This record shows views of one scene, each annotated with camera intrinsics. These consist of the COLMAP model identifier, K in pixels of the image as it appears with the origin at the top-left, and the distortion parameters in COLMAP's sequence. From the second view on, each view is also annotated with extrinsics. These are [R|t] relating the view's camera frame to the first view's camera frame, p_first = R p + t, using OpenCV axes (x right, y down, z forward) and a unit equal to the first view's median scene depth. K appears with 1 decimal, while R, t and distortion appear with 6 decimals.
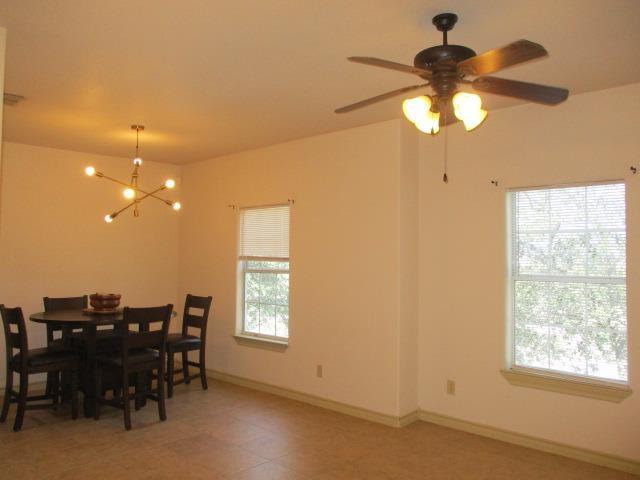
lens RADIAL K [[535.3, 0, 322.6], [0, 535.3, 237.9], [0, 0, 1]] dist [-0.017397, 0.006465]
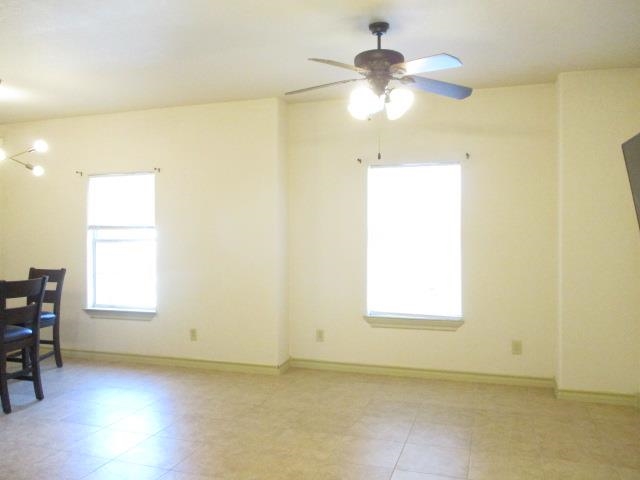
lens RADIAL K [[535.3, 0, 325.4], [0, 535.3, 241.7], [0, 0, 1]] dist [-0.017397, 0.006465]
pose [[0.904824, -0.021964, 0.425220, -0.219164], [-0.003549, 0.998245, 0.059115, 0.006010], [-0.425772, -0.054998, 0.903158, -0.043393]]
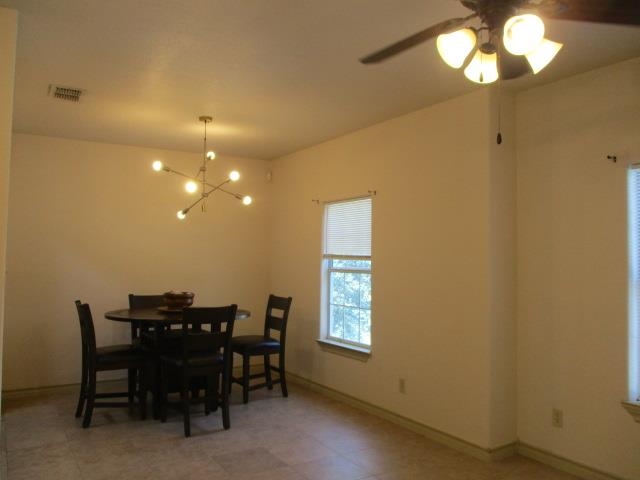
lens RADIAL K [[535.3, 0, 320.4], [0, 535.3, 237.6], [0, 0, 1]] dist [-0.017397, 0.006465]
pose [[0.966447, -0.006099, -0.256795, 0.094098], [0.004859, 0.999973, -0.005462, 0.011869], [0.256822, 0.004031, 0.966450, 0.125118]]
